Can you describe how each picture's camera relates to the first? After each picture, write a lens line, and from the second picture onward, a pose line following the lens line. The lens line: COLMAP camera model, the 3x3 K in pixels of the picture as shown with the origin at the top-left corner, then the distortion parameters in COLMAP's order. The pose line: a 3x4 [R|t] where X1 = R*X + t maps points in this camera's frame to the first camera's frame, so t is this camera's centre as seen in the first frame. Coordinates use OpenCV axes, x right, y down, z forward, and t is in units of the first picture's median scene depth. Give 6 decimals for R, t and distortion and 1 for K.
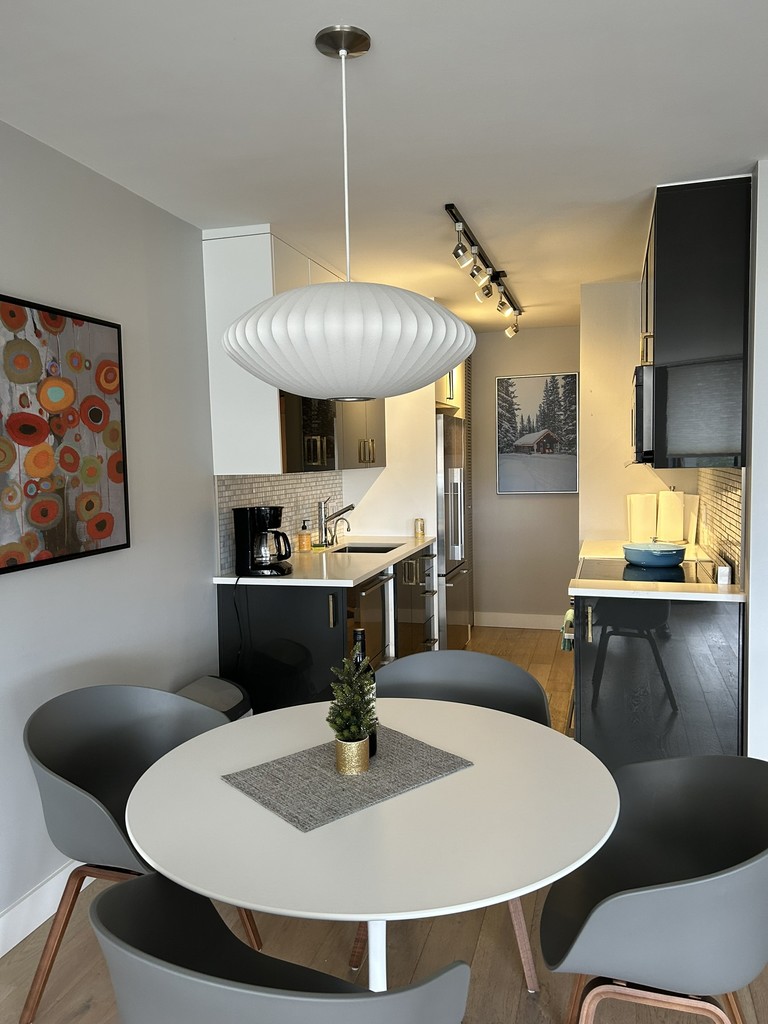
lens RADIAL K [[759.3, 0, 385.6], [0, 759.3, 509.4], [0, 0, 1]] dist [0.008863, -0.003970]
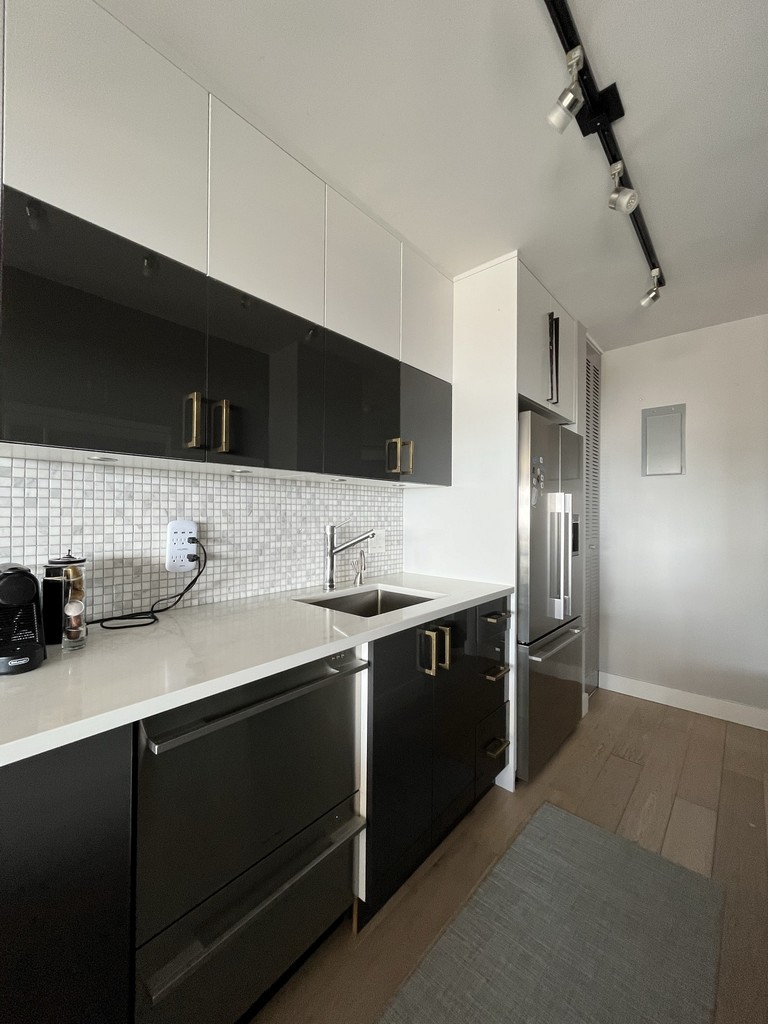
lens RADIAL K [[413.0, 0, 382.3], [0, 413.0, 510.9], [0, 0, 1]] dist [-0.001629, -0.000838]
pose [[0.905665, 0.020576, -0.423495, 0.116731], [-0.053901, 0.996305, -0.066864, -0.000950], [0.420555, 0.083383, 0.903427, 0.608999]]
